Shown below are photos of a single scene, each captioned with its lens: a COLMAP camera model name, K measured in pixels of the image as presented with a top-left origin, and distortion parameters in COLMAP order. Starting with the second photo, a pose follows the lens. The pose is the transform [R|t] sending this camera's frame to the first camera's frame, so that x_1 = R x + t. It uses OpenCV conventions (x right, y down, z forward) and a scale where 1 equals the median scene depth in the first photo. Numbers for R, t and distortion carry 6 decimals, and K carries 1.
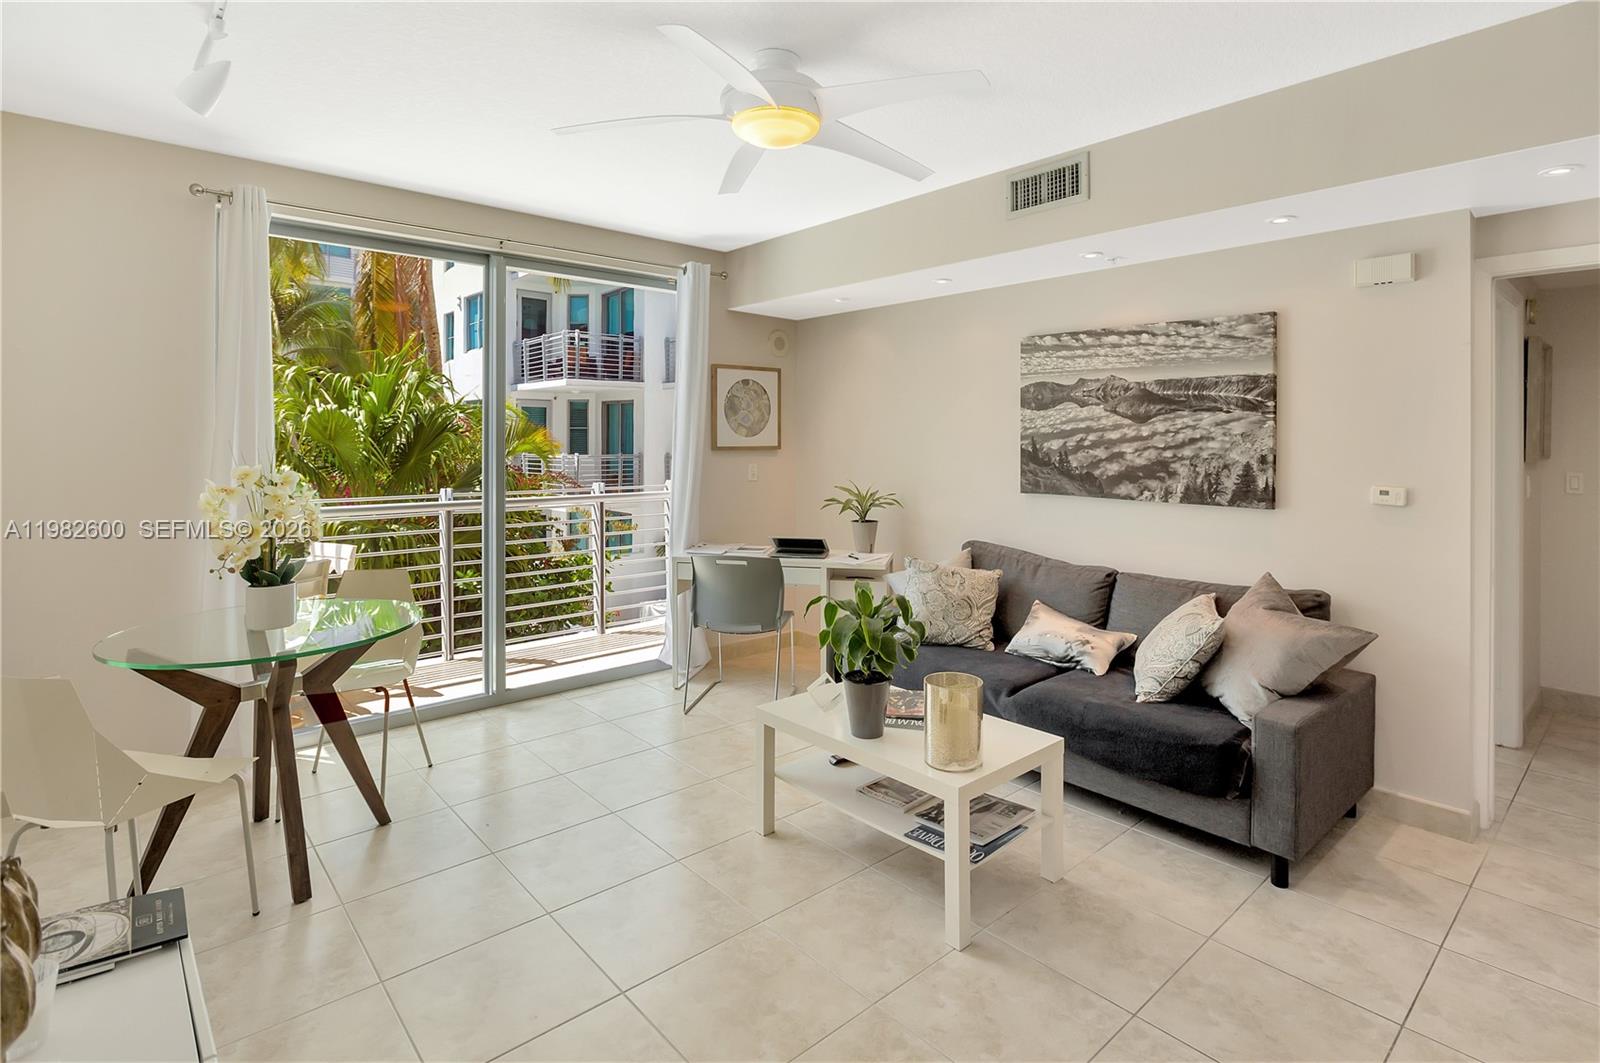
lens RADIAL K [[789.7, 0, 802.6], [0, 789.7, 429.3], [0, 0, 1]] dist [-0.001793, -0.000024]
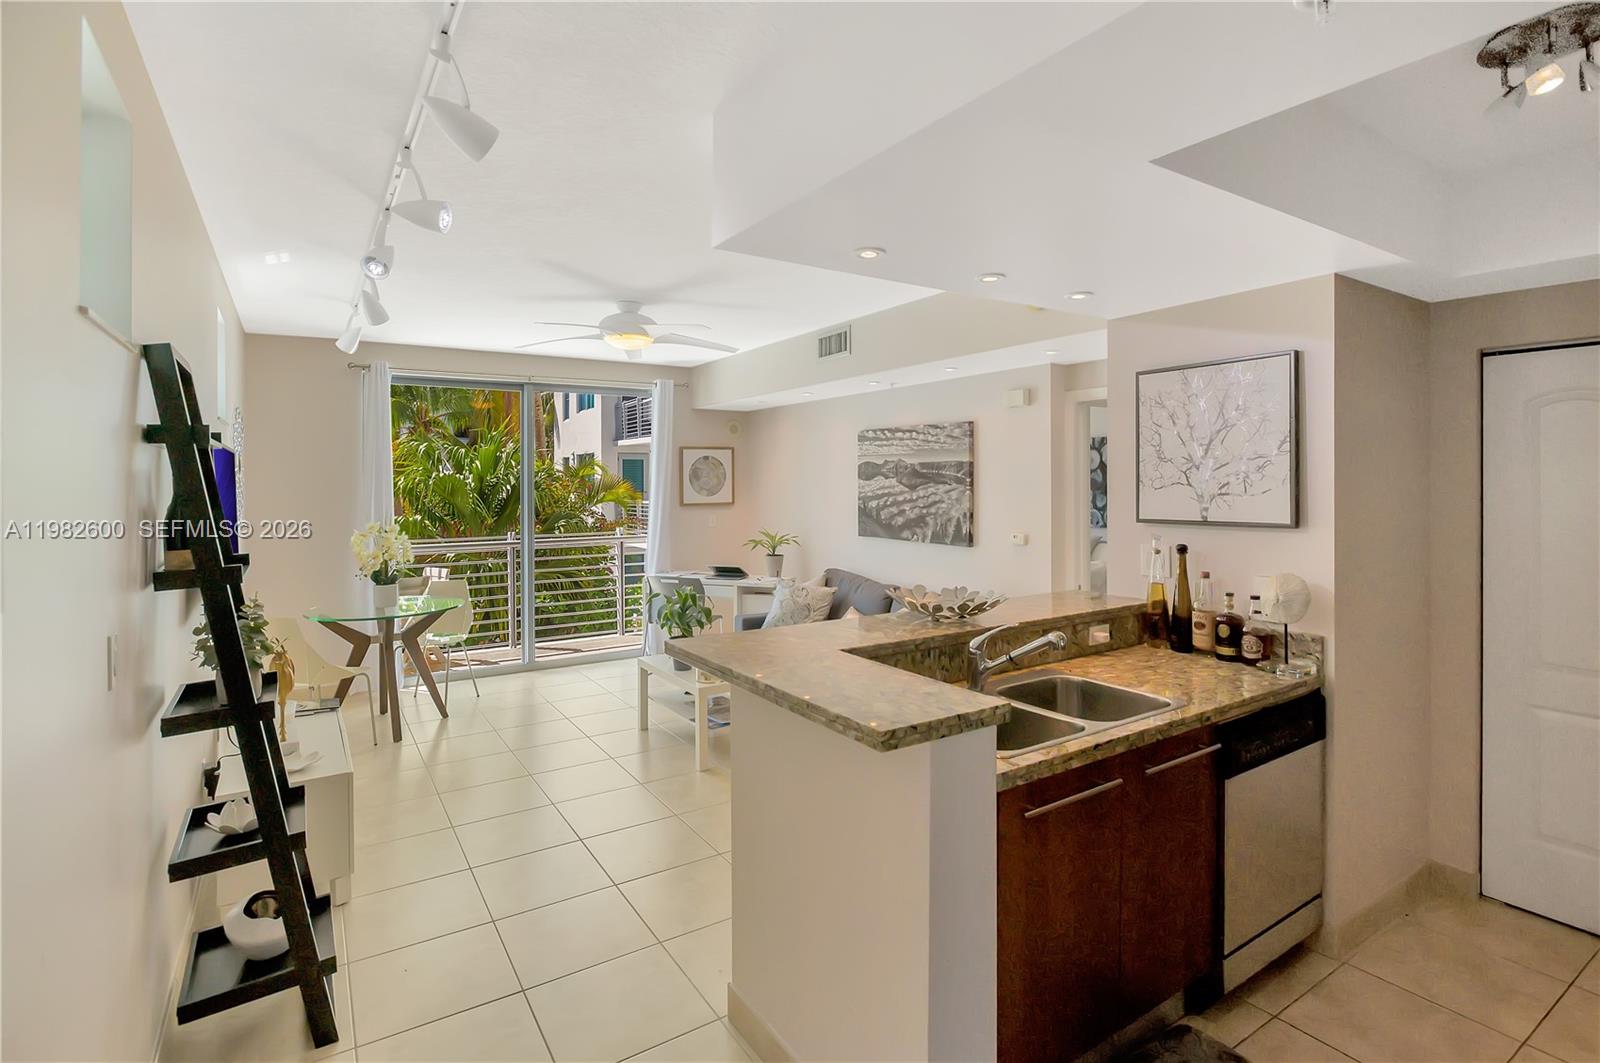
lens RADIAL K [[768.5, 0, 800.9], [0, 768.5, 480.3], [0, 0, 1]] dist [-0.003958, -0.001270]
pose [[0.989209, -0.009402, -0.146211, 0.419443], [0.010998, 0.999888, 0.010112, -0.043771], [0.146100, -0.011610, 0.989202, -0.484888]]
